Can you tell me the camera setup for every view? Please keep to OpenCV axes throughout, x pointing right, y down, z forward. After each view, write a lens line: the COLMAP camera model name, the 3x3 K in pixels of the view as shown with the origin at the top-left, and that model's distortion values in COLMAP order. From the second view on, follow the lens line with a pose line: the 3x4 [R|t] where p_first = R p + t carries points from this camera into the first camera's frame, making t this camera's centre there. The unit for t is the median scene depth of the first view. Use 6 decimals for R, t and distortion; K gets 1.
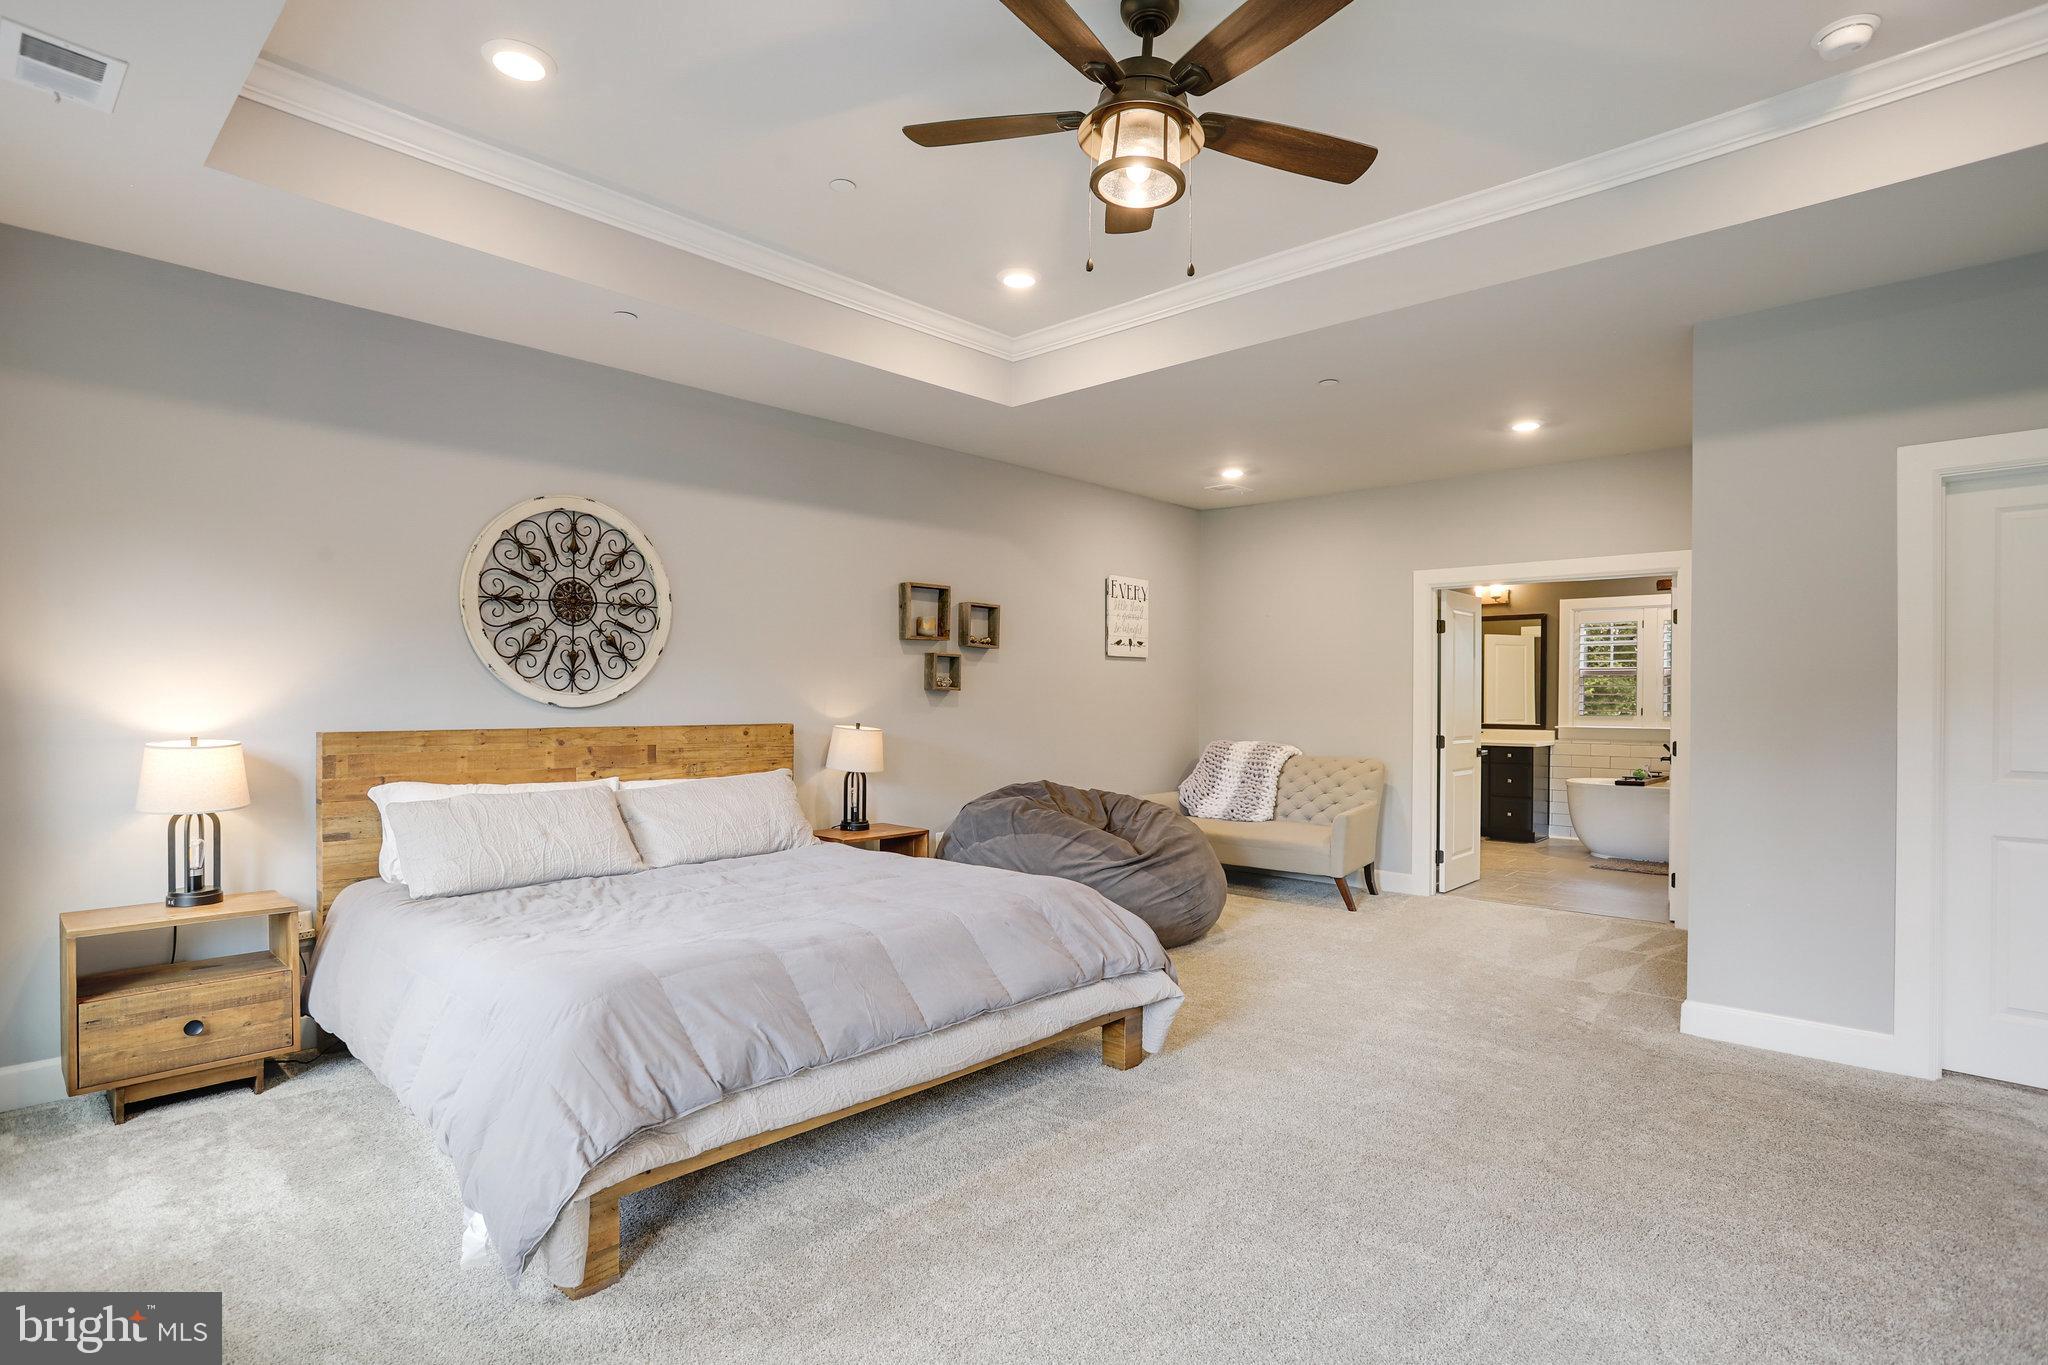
lens RADIAL K [[1010.2, 0, 1031.8], [0, 1010.2, 685.5], [0, 0, 1]] dist [-0.043968, 0.028442]
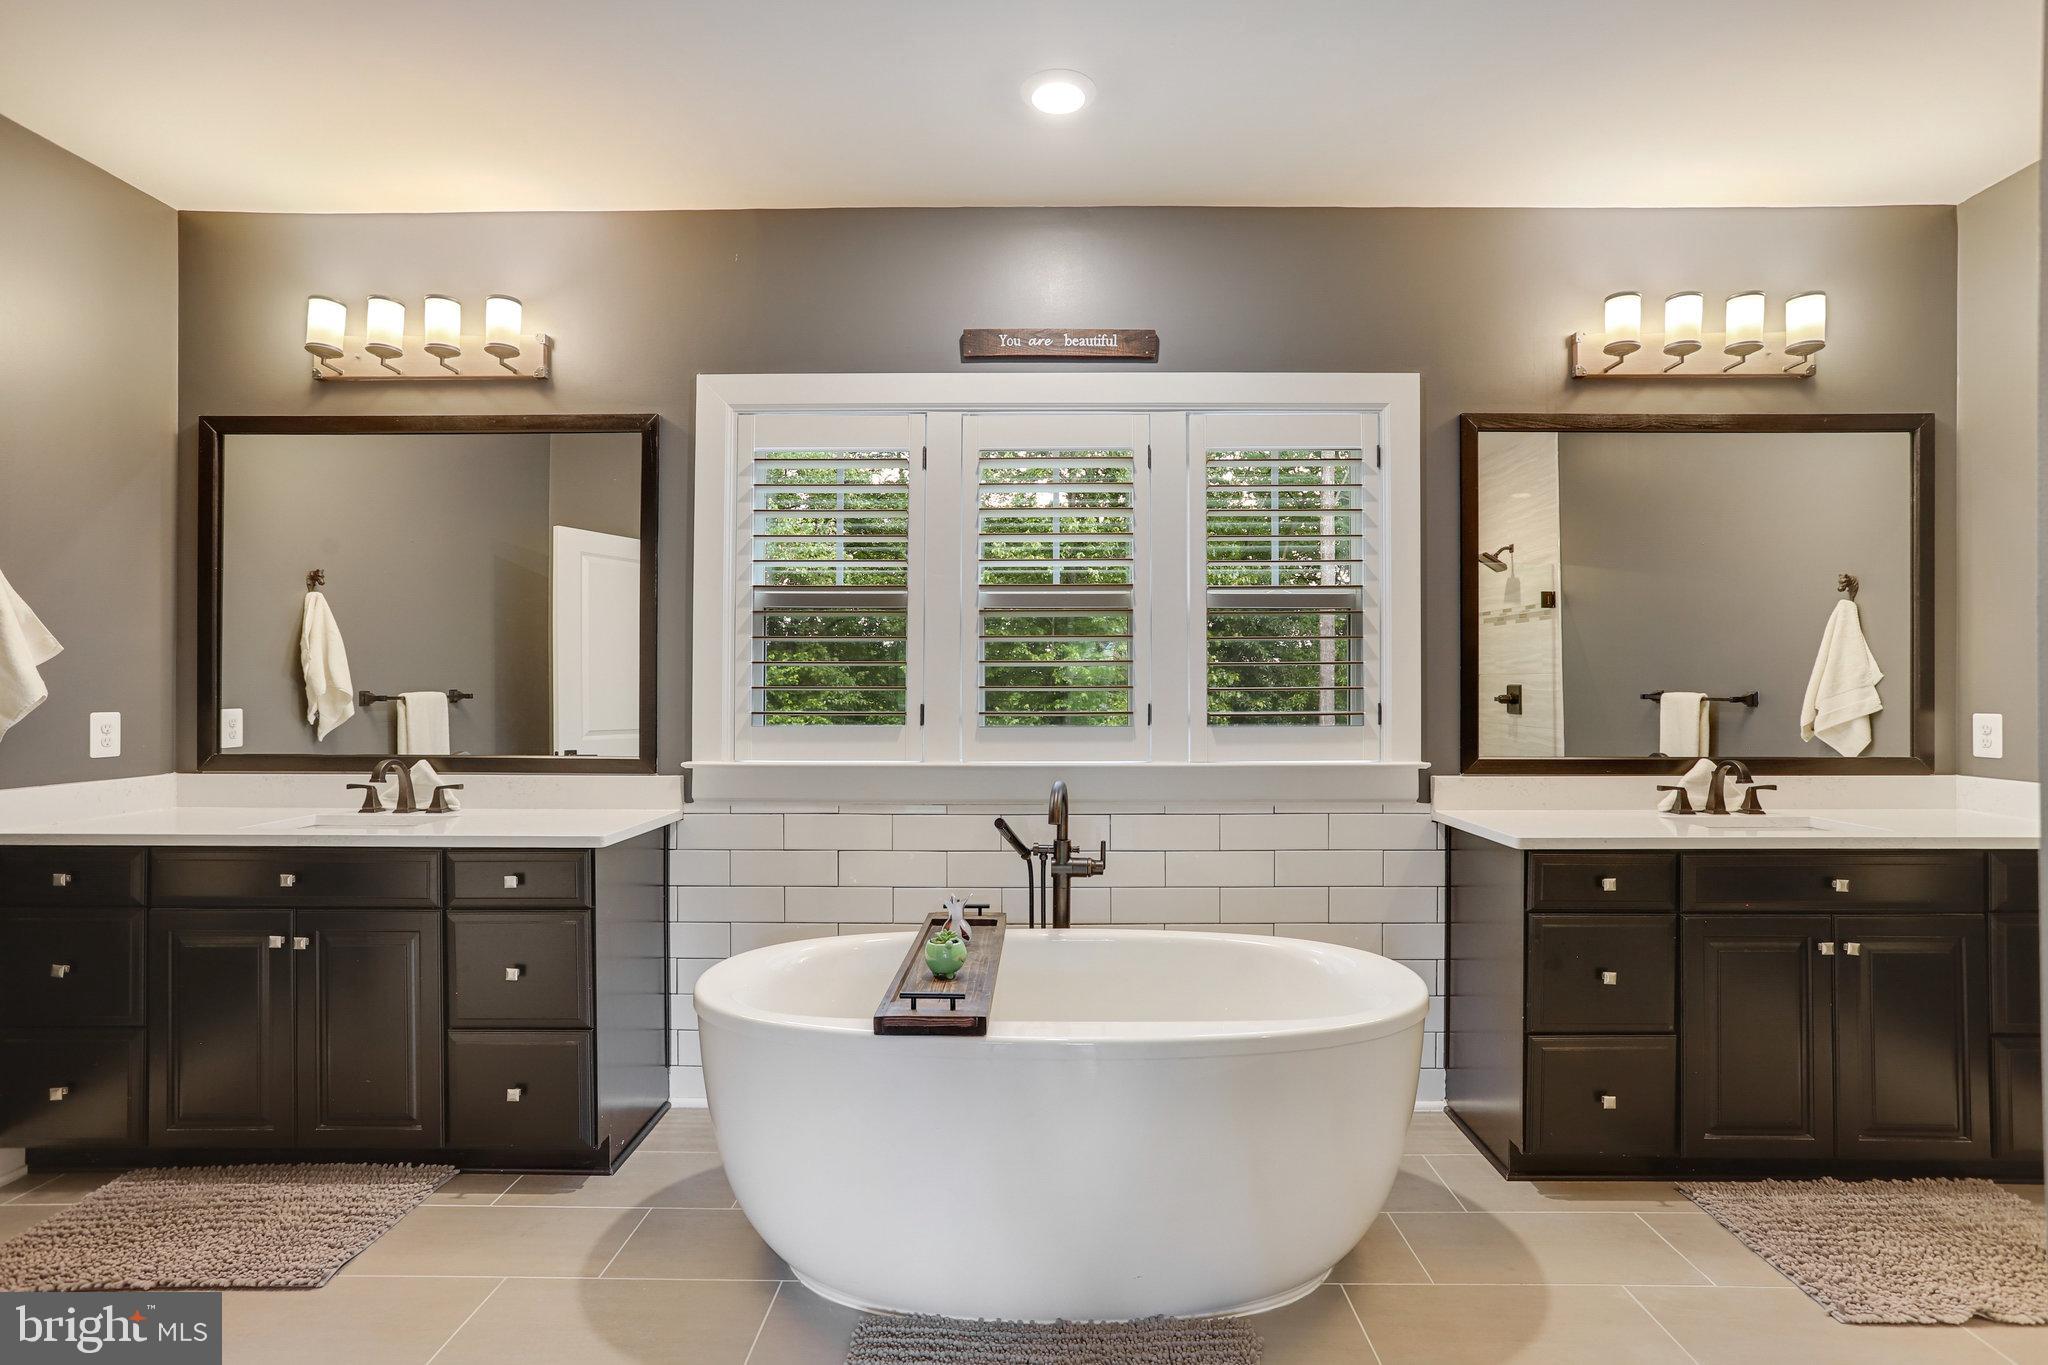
lens RADIAL K [[1010.2, 0, 1031.8], [0, 1010.2, 685.5], [0, 0, 1]] dist [-0.043968, 0.028442]
pose [[0.737670, -0.007527, 0.675120, 0.389358], [0.005957, 0.999971, 0.004640, 0.015193], [-0.675135, 0.000599, 0.737694, 0.689307]]
